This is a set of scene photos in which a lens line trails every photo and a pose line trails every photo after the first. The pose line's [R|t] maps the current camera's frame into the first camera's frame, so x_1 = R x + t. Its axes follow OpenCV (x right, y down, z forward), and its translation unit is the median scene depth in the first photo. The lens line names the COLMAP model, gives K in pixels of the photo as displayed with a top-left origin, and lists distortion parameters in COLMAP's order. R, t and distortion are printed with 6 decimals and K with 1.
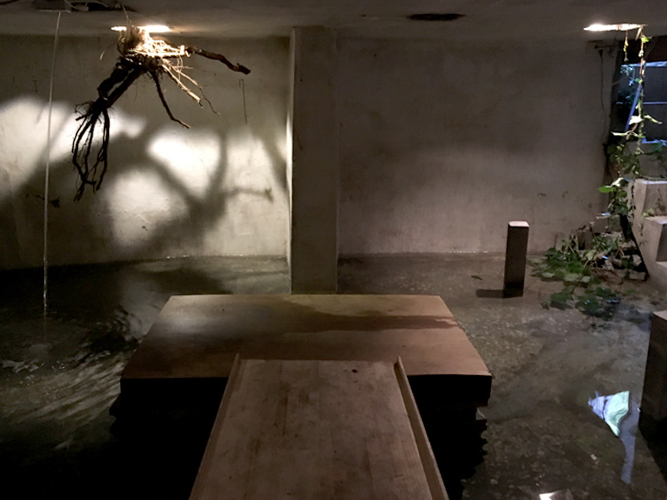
lens RADIAL K [[583.8, 0, 330.1], [0, 583.8, 249.7], [0, 0, 1]] dist [0.083503, -0.103288]
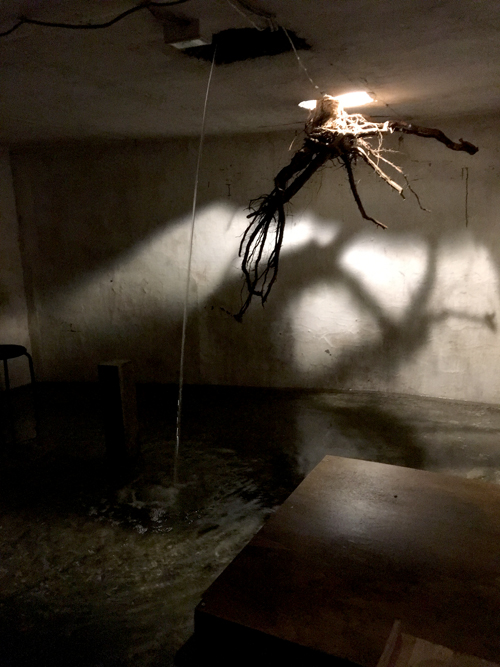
lens RADIAL K [[583.8, 0, 250.0], [0, 583.8, 331.2], [0, 0, 1]] dist [0.083503, -0.103288]
pose [[0.878950, 0.066989, -0.472185, -0.021114], [-0.101877, 0.993606, -0.048675, -0.016028], [0.465905, 0.090888, 0.880154, 0.221264]]
